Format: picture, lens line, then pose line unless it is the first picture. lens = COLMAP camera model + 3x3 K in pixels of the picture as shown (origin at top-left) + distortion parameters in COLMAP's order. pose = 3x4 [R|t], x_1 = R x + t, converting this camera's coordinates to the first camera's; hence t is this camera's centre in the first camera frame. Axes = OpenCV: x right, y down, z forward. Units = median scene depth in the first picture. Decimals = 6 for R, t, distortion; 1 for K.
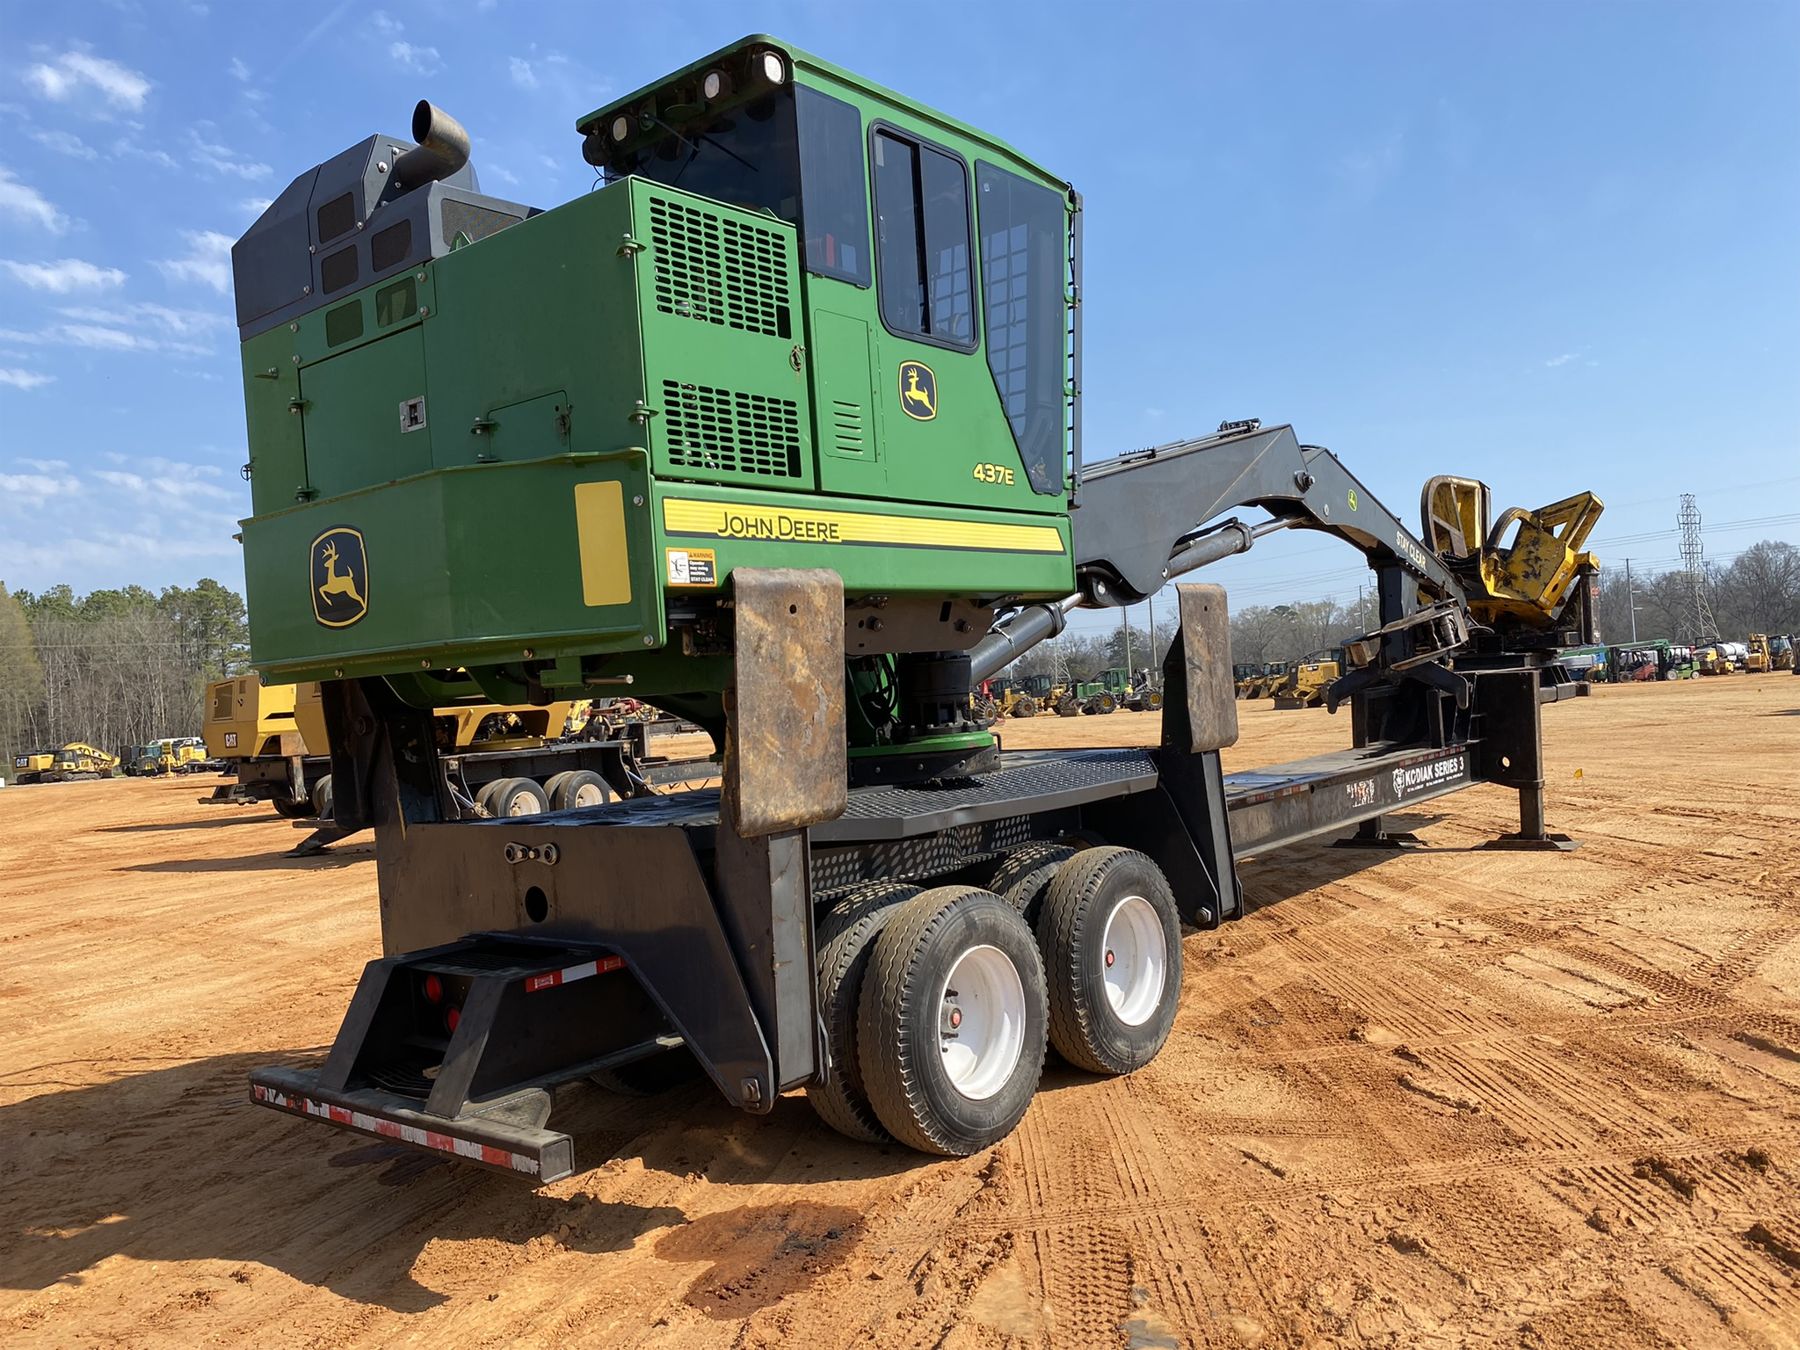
lens RADIAL K [[1398.8, 0, 882.3], [0, 1398.8, 704.4], [0, 0, 1]] dist [0.032280, -0.016425]
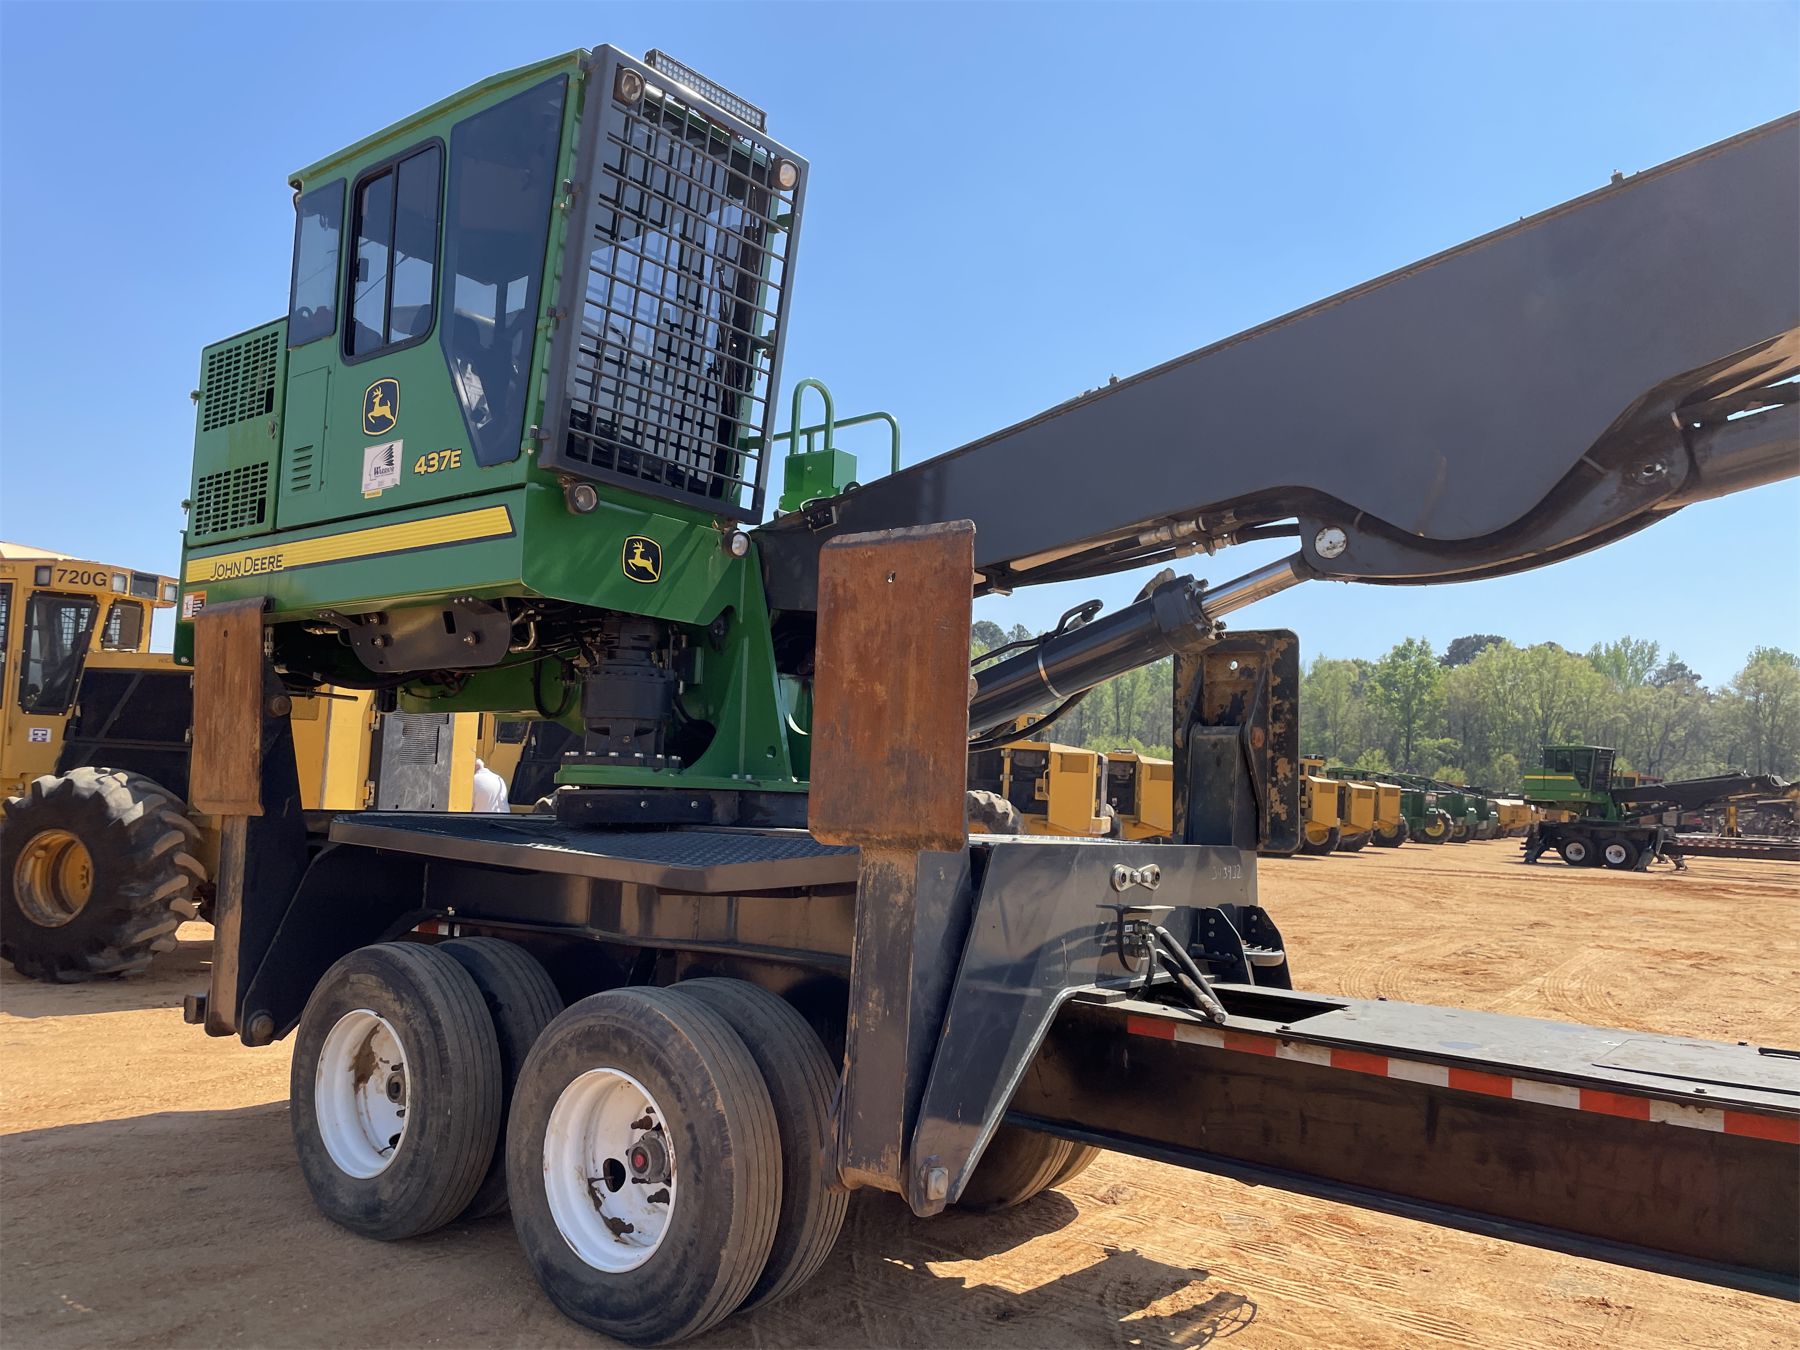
lens RADIAL K [[1398.8, 0, 919.1], [0, 1398.8, 673.1], [0, 0, 1]] dist [0.032280, -0.016425]
pose [[0.022623, -0.037678, -0.999034, 1.135428], [-0.051499, 0.997919, -0.038802, -0.015024], [0.998417, 0.052327, 0.020635, 1.516259]]
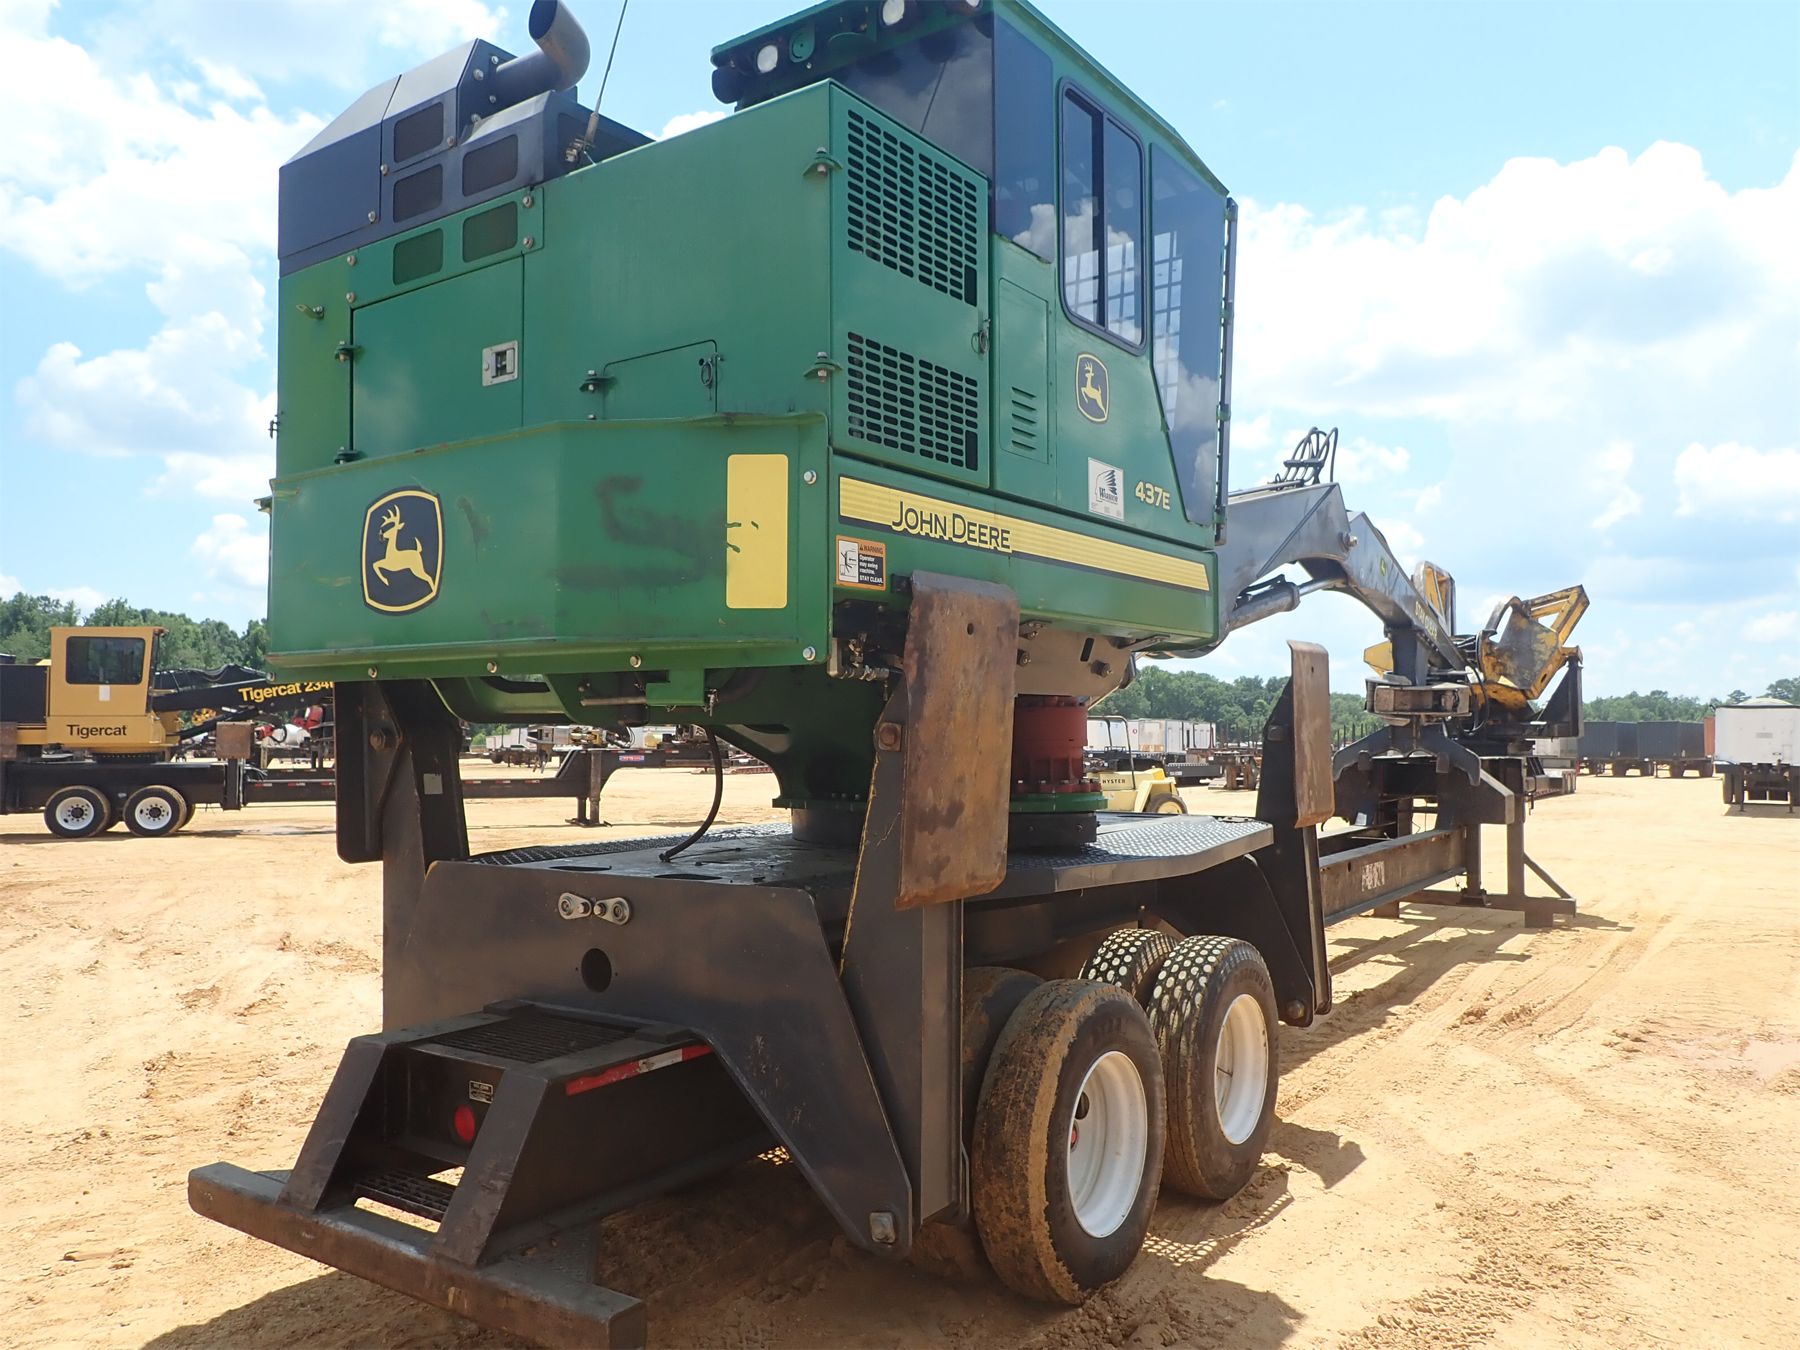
lens RADIAL K [[1398.8, 0, 892.6], [0, 1398.8, 679.2], [0, 0, 1]] dist [0.032280, -0.016425]
pose [[0.995951, 0.064672, 0.062451, -0.149452], [-0.060740, 0.996167, -0.062940, 0.016217], [-0.066282, 0.058892, 0.996061, 0.179291]]
